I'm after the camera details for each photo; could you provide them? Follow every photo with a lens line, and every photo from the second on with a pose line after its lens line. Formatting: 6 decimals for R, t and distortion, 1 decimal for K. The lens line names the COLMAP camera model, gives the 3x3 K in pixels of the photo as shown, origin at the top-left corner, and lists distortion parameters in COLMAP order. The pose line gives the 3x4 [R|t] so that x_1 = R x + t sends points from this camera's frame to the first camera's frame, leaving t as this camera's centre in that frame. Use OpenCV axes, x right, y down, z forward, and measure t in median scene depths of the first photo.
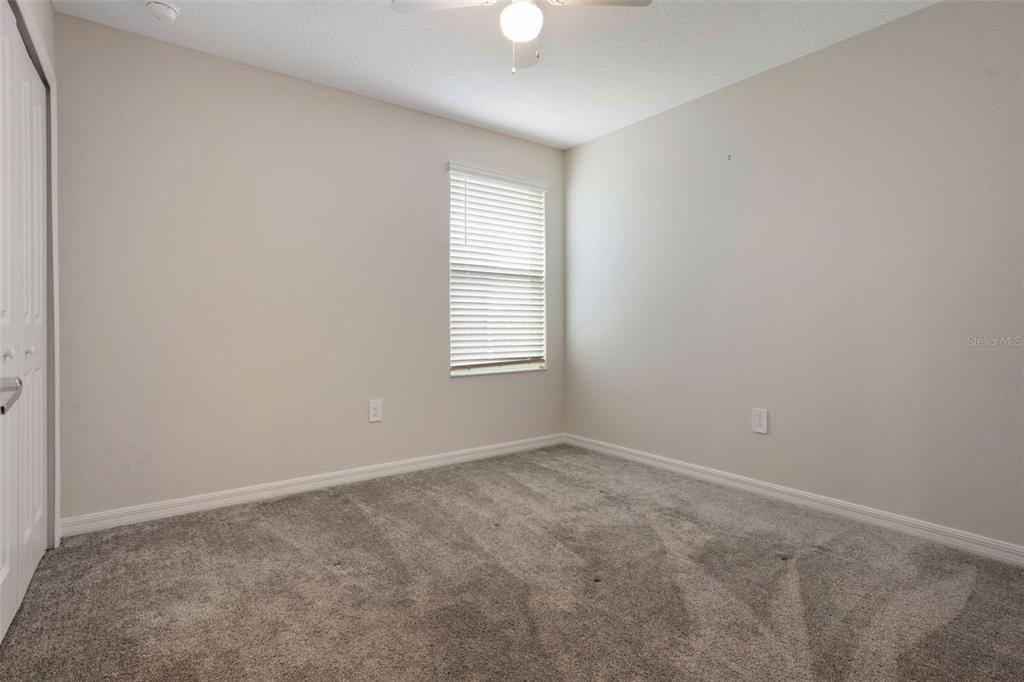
lens RADIAL K [[511.0, 0, 506.5], [0, 511.0, 339.9], [0, 0, 1]] dist [-0.045635, 0.021428]
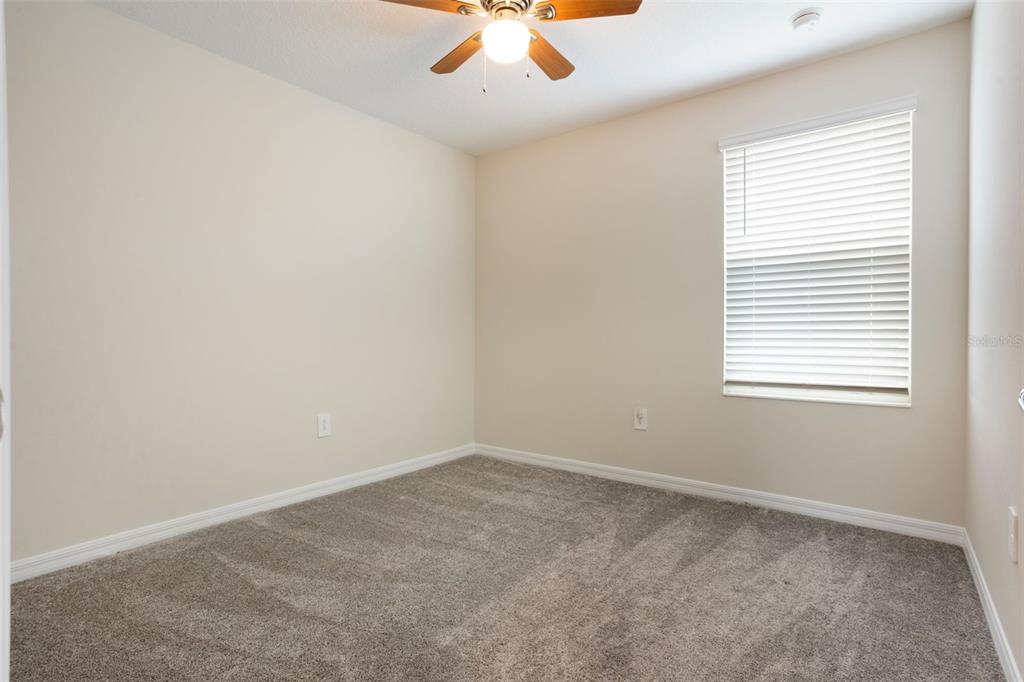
lens RADIAL K [[511.0, 0, 506.5], [0, 511.0, 339.9], [0, 0, 1]] dist [-0.045635, 0.021428]
pose [[0.257889, 0.017390, -0.966018, 0.539750], [-0.027072, 0.999576, 0.010767, -0.016396], [0.965795, 0.023375, 0.258250, 0.399977]]
